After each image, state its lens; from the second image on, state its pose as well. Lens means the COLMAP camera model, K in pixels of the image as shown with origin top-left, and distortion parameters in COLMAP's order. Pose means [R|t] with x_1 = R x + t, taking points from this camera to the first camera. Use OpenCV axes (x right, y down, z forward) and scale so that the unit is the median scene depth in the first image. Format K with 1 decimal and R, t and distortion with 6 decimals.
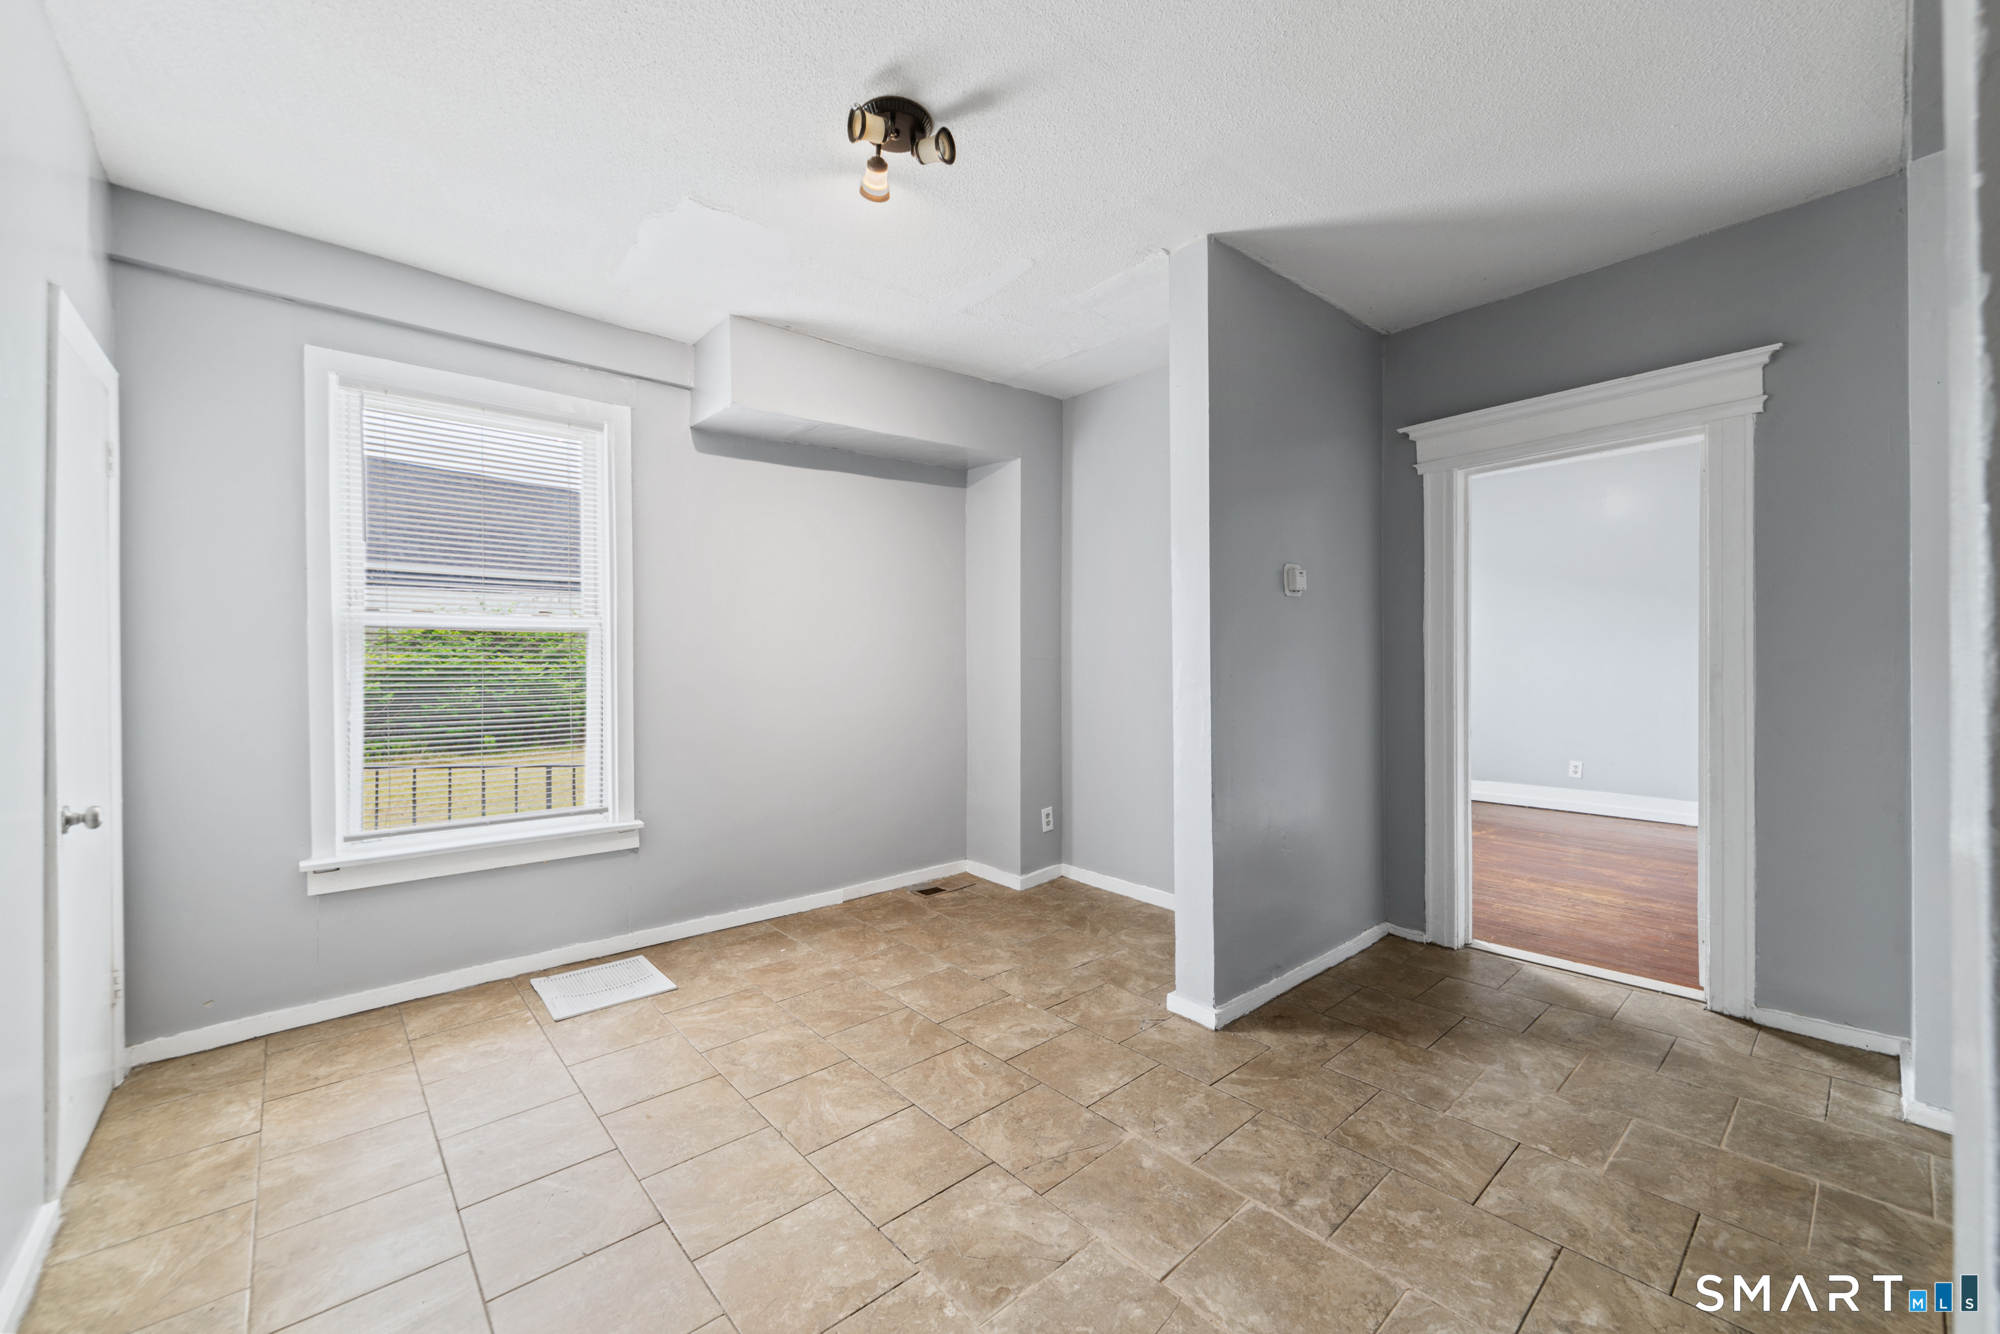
lens RADIAL K [[798.6, 0, 1000.4], [0, 798.6, 657.2], [0, 0, 1]] dist [0.000771, 0.000276]
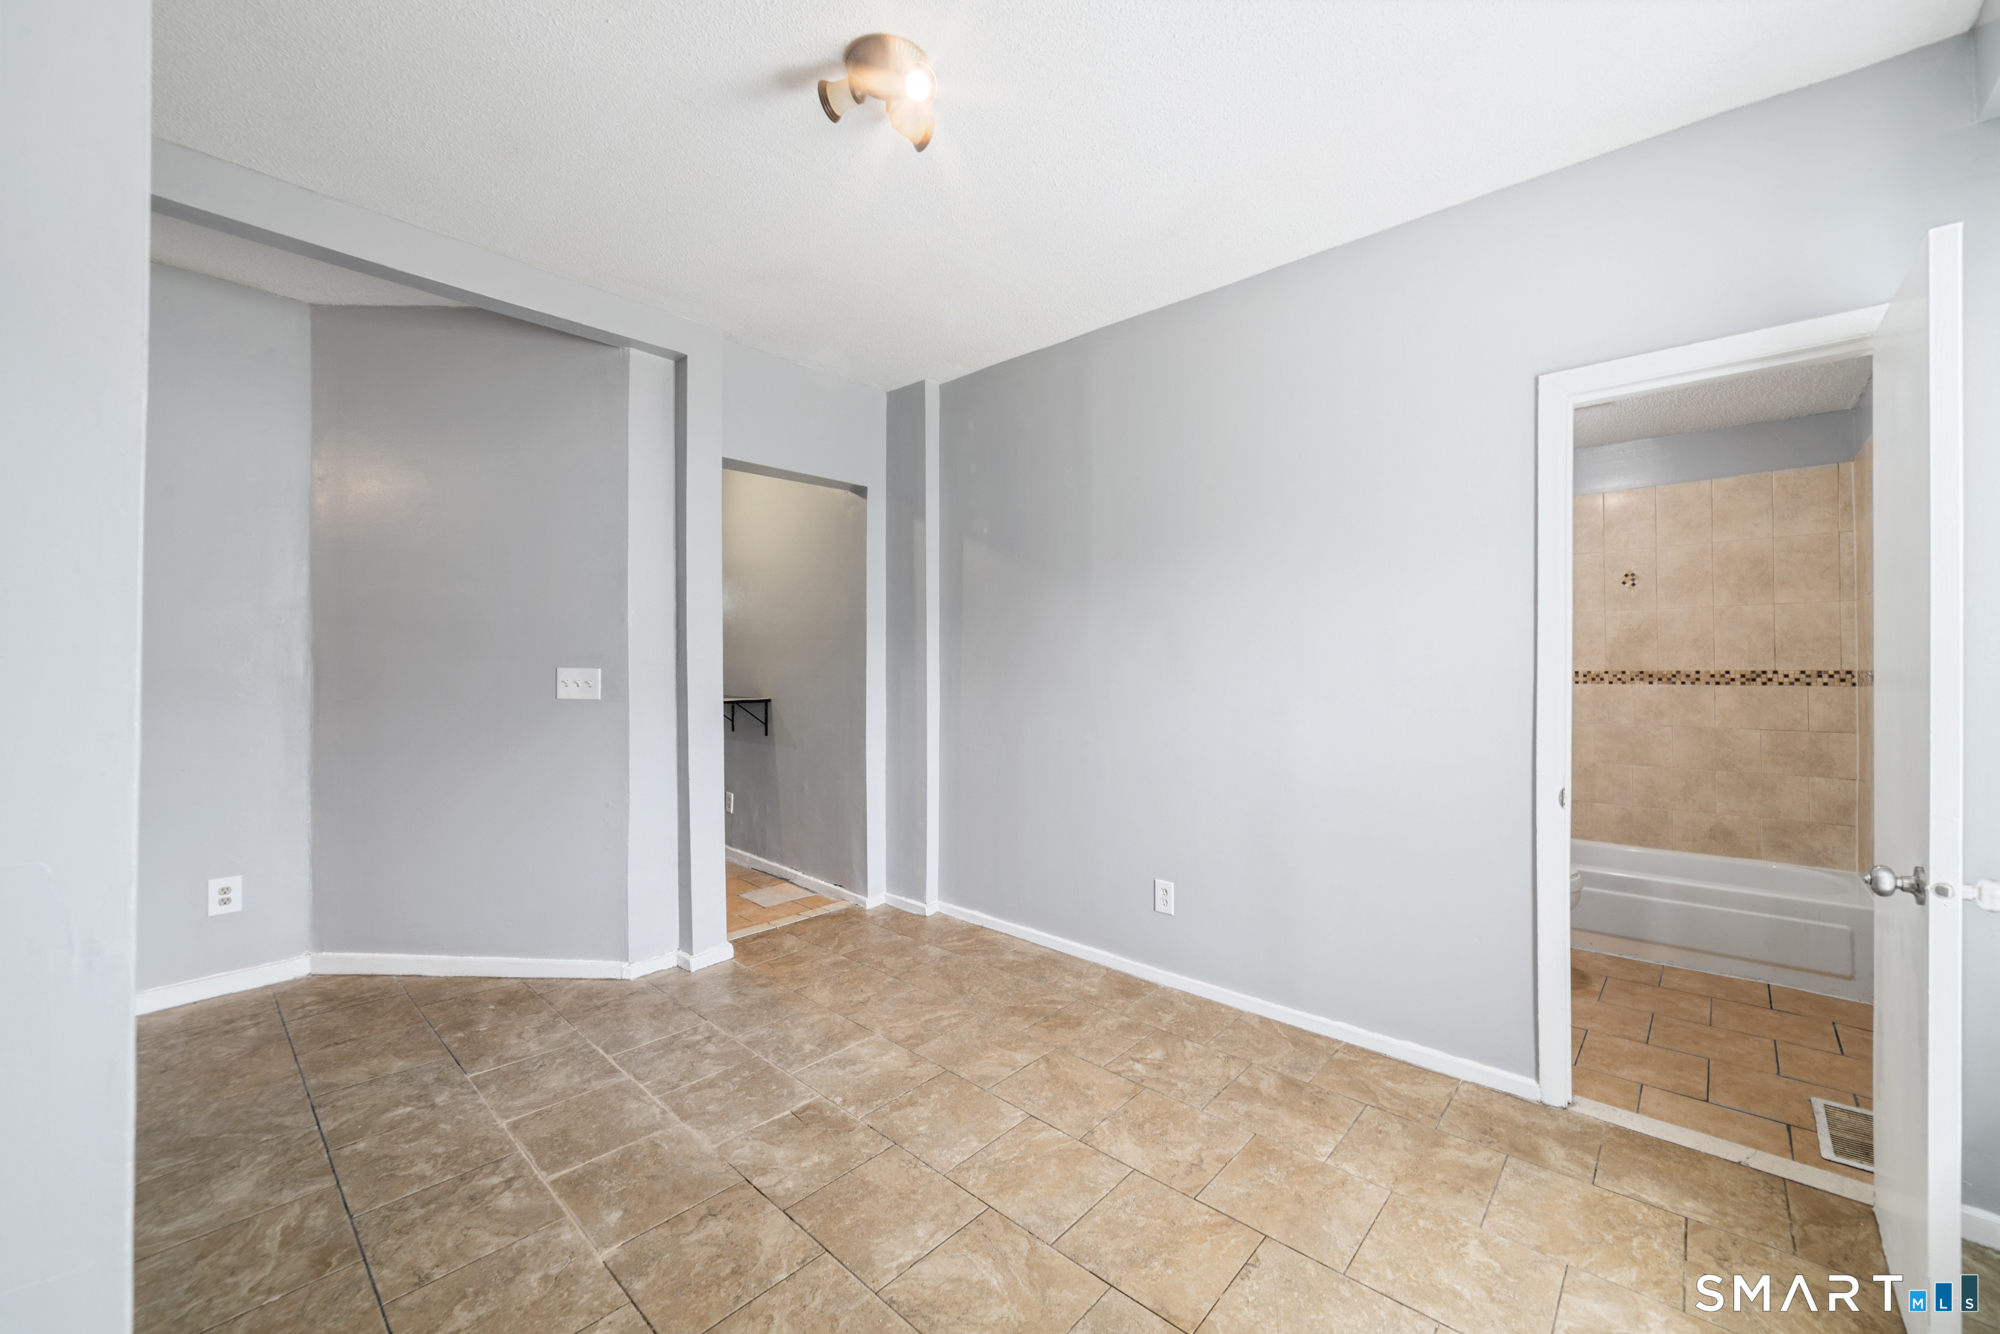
lens RADIAL K [[770.8, 0, 1002.7], [0, 770.8, 659.9], [0, 0, 1]] dist [-0.002472, 0.002845]
pose [[-0.994072, 0.003858, -0.108652, -0.147178], [0.003879, 0.999992, 0.000019, -0.010812], [0.108652, -0.000403, -0.994080, 1.682306]]
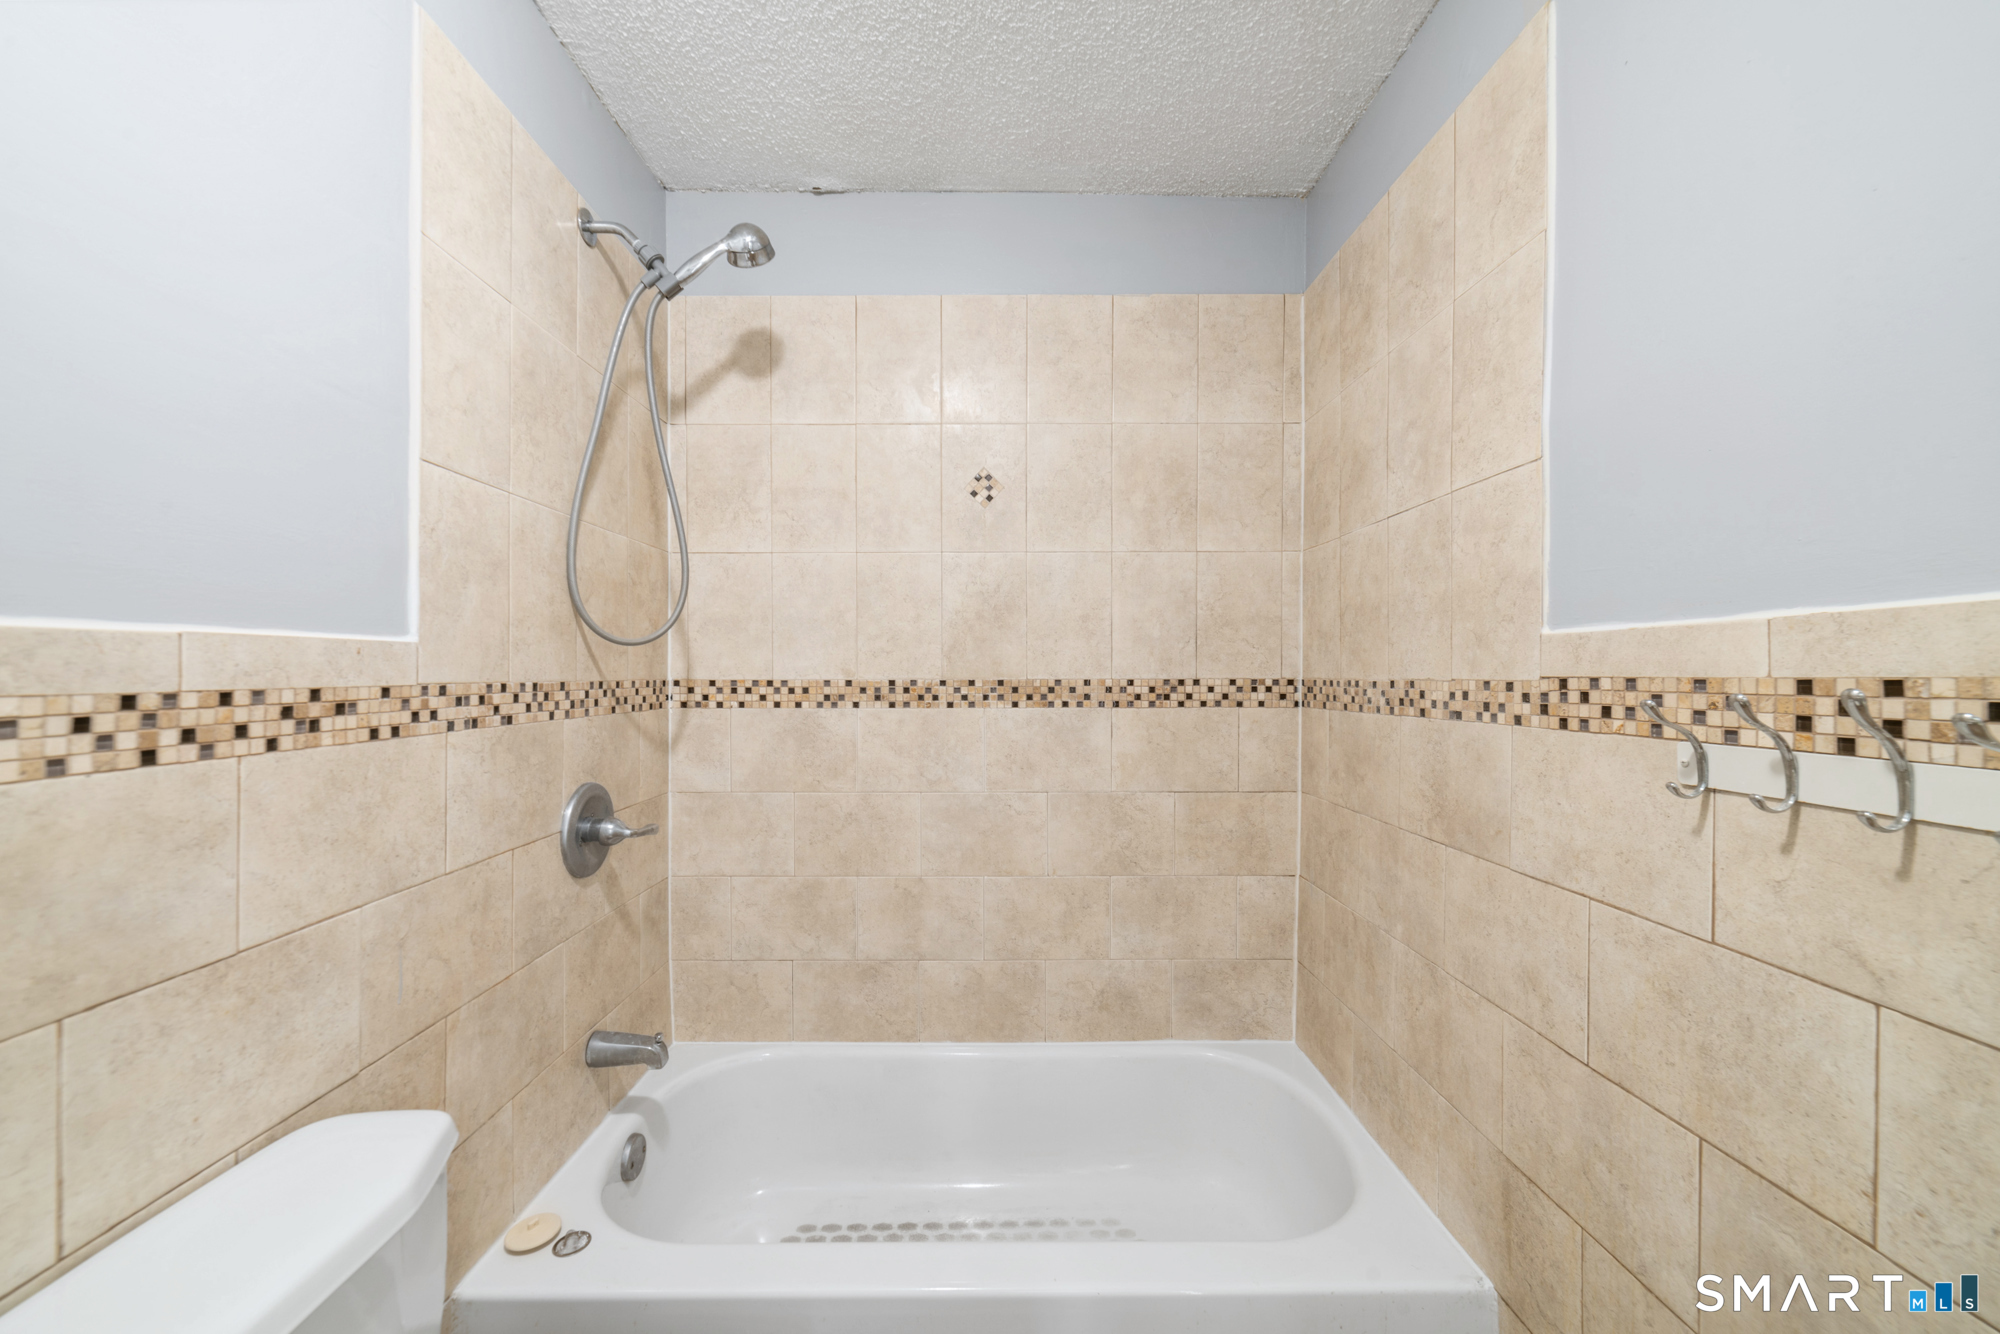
lens RADIAL K [[778.0, 0, 1000.7], [0, 778.0, 674.2], [0, 0, 1]] dist [-0.000275, 0.000255]
pose [[-0.655114, 0.009191, -0.755474, -1.112228], [-0.007246, 0.999804, 0.018447, -0.001908], [0.755495, 0.017559, -0.654919, 0.683191]]
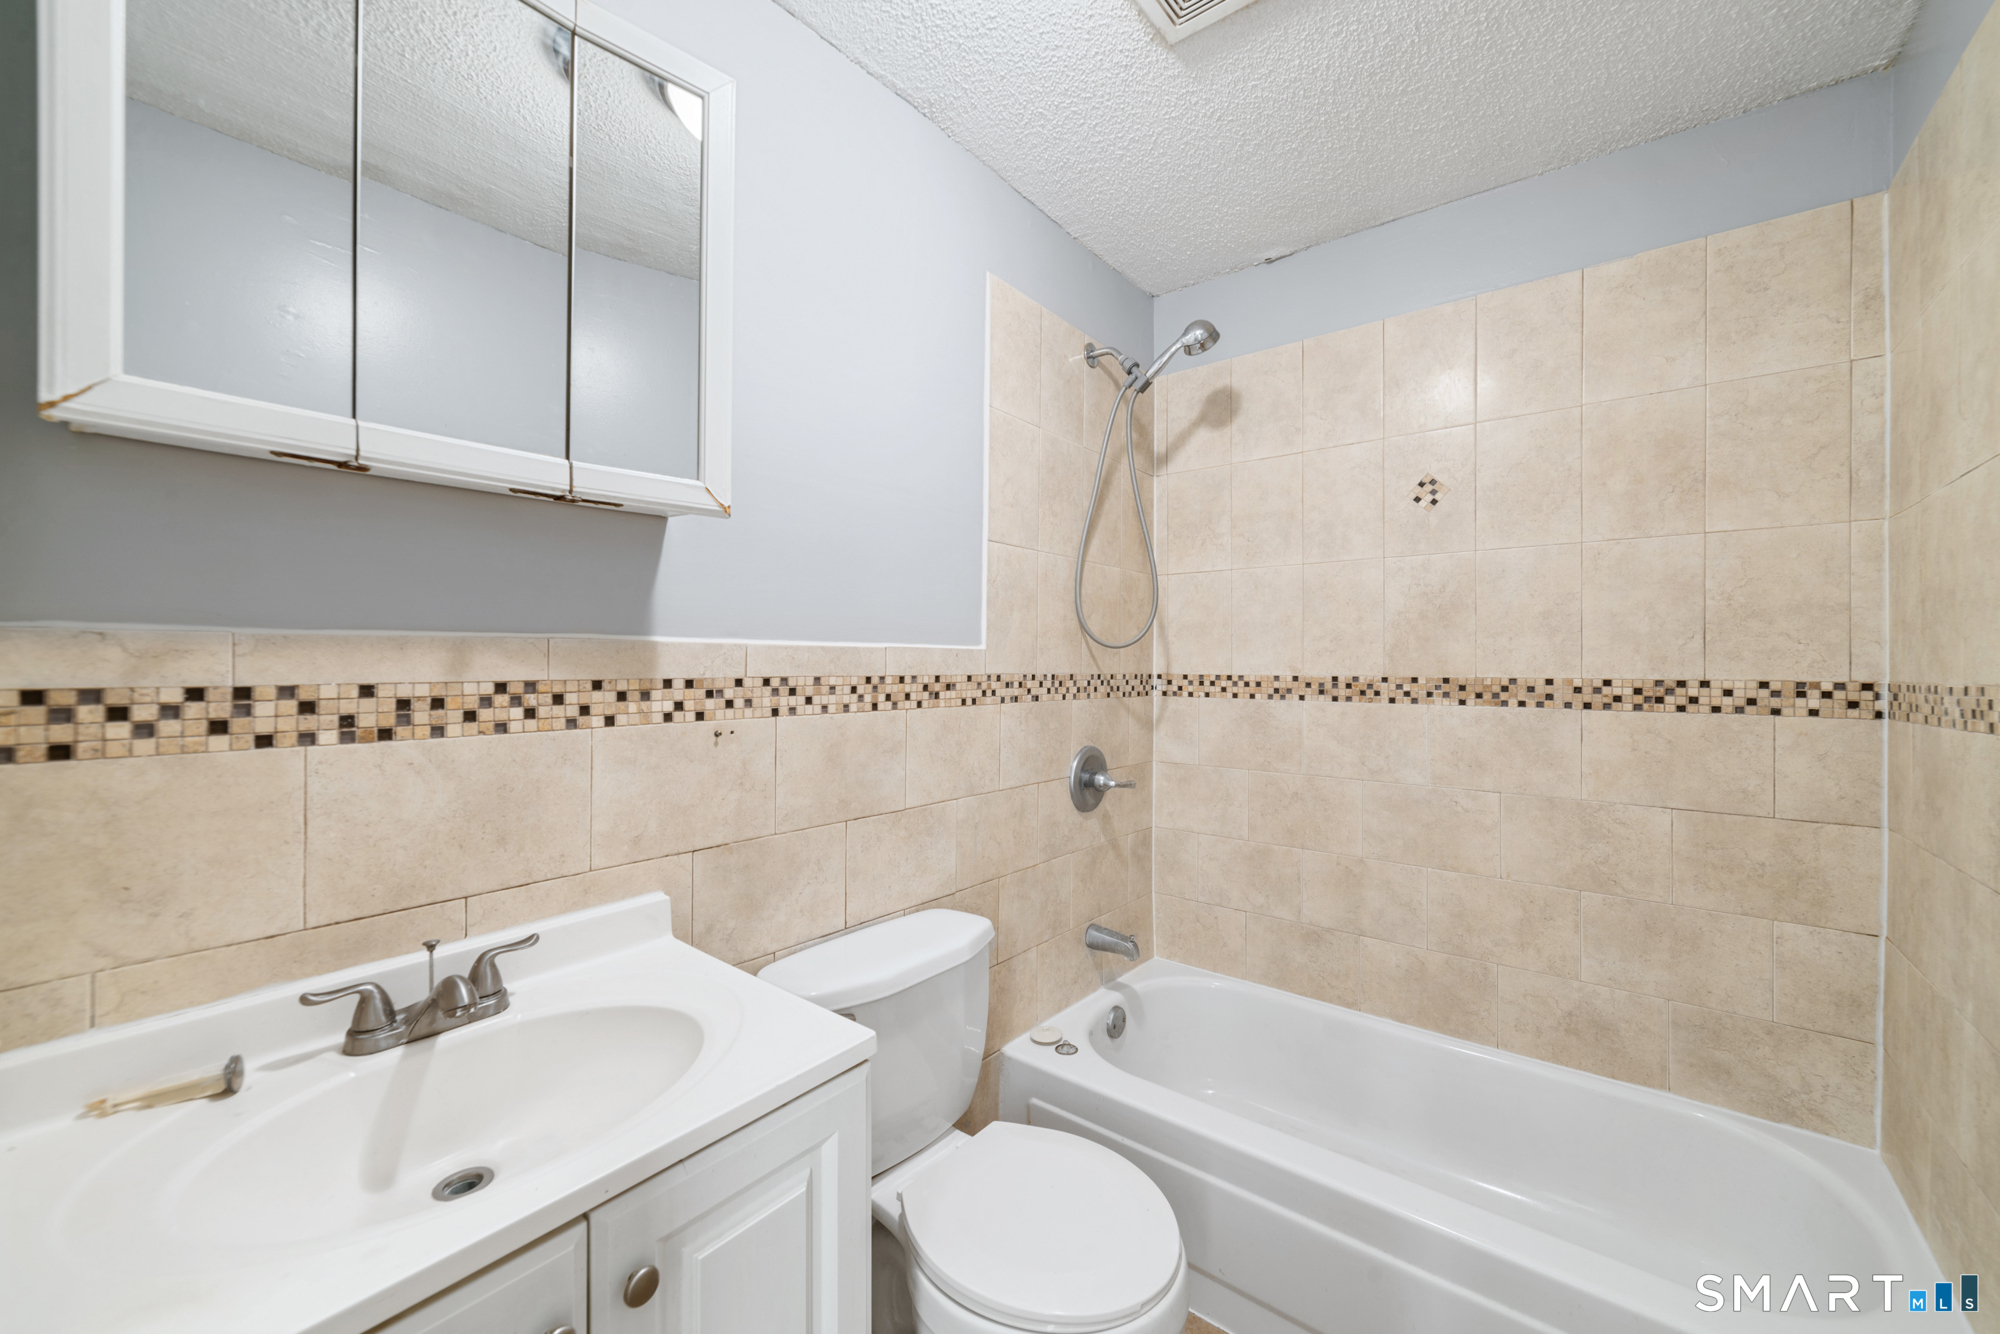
lens RADIAL K [[770.8, 0, 1002.7], [0, 770.8, 659.9], [0, 0, 1]] dist [-0.002472, 0.002845]
pose [[-0.984131, -0.001897, -0.177435, -1.114527], [-0.003526, 0.999955, 0.008863, -0.005939], [0.177410, 0.009348, -0.984093, 0.879947]]
